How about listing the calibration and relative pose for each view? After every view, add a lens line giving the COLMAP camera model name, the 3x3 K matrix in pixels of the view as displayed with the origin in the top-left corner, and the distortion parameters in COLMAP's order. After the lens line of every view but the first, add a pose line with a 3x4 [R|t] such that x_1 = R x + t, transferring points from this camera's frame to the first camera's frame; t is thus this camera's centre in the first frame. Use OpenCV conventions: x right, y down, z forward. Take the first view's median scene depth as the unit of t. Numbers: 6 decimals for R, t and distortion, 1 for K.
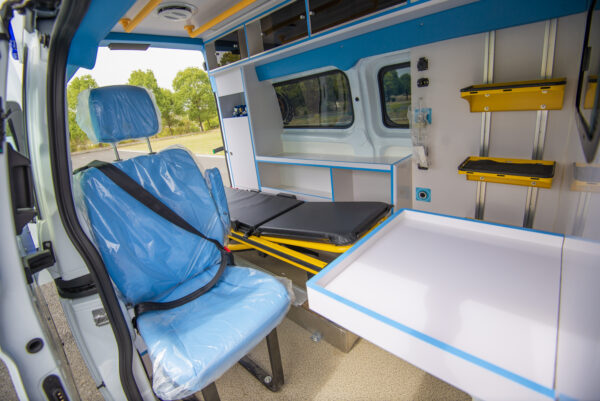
lens RADIAL K [[277.6, 0, 295.9], [0, 277.6, 185.6], [0, 0, 1]] dist [-0.039259, -0.000050]
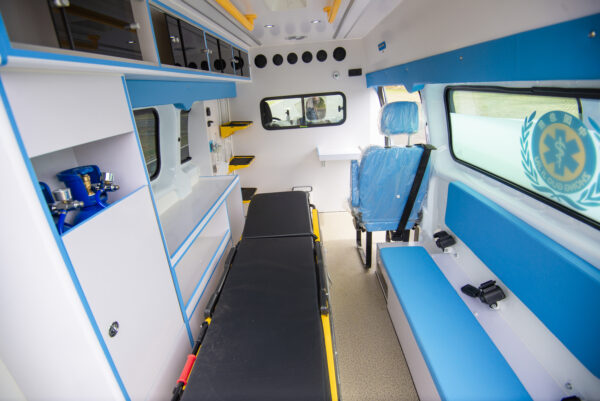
lens RADIAL K [[277.6, 0, 295.9], [0, 277.6, 185.6], [0, 0, 1]] dist [-0.039259, -0.000050]
pose [[-0.651180, -0.099731, 0.752342, -1.261009], [0.333027, 0.853235, 0.401352, -0.670575], [-0.681952, 0.511902, -0.522397, 2.049583]]
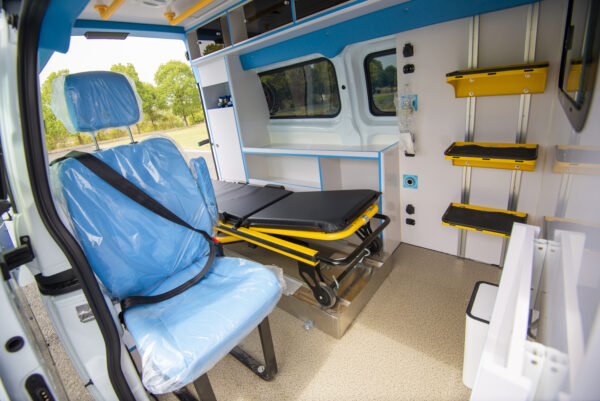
lens RADIAL K [[277.6, 0, 295.9], [0, 277.6, 185.6], [0, 0, 1]] dist [-0.039259, -0.000050]
pose [[0.998757, -0.024952, 0.043143, -0.001582], [0.024016, 0.999467, 0.022092, 0.021592], [-0.043671, -0.021029, 0.998825, 0.012895]]
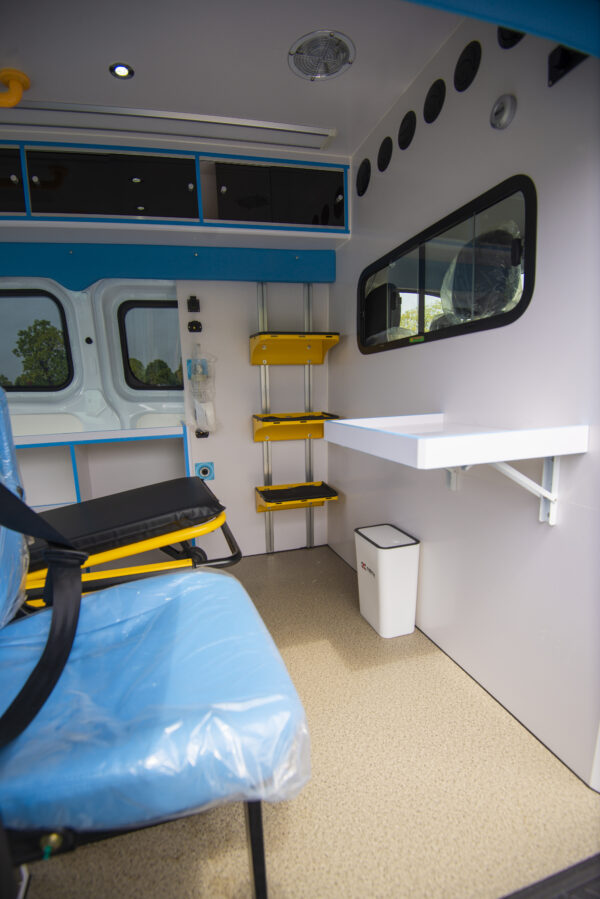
lens RADIAL K [[415.9, 0, 296.0], [0, 415.9, 461.0], [0, 0, 1]] dist [-0.039259, -0.000050]
pose [[0.507764, -0.069978, 0.858649, -0.568193], [0.216248, 0.975138, -0.048408, 0.163280], [-0.833914, 0.210261, 0.510272, 0.270596]]
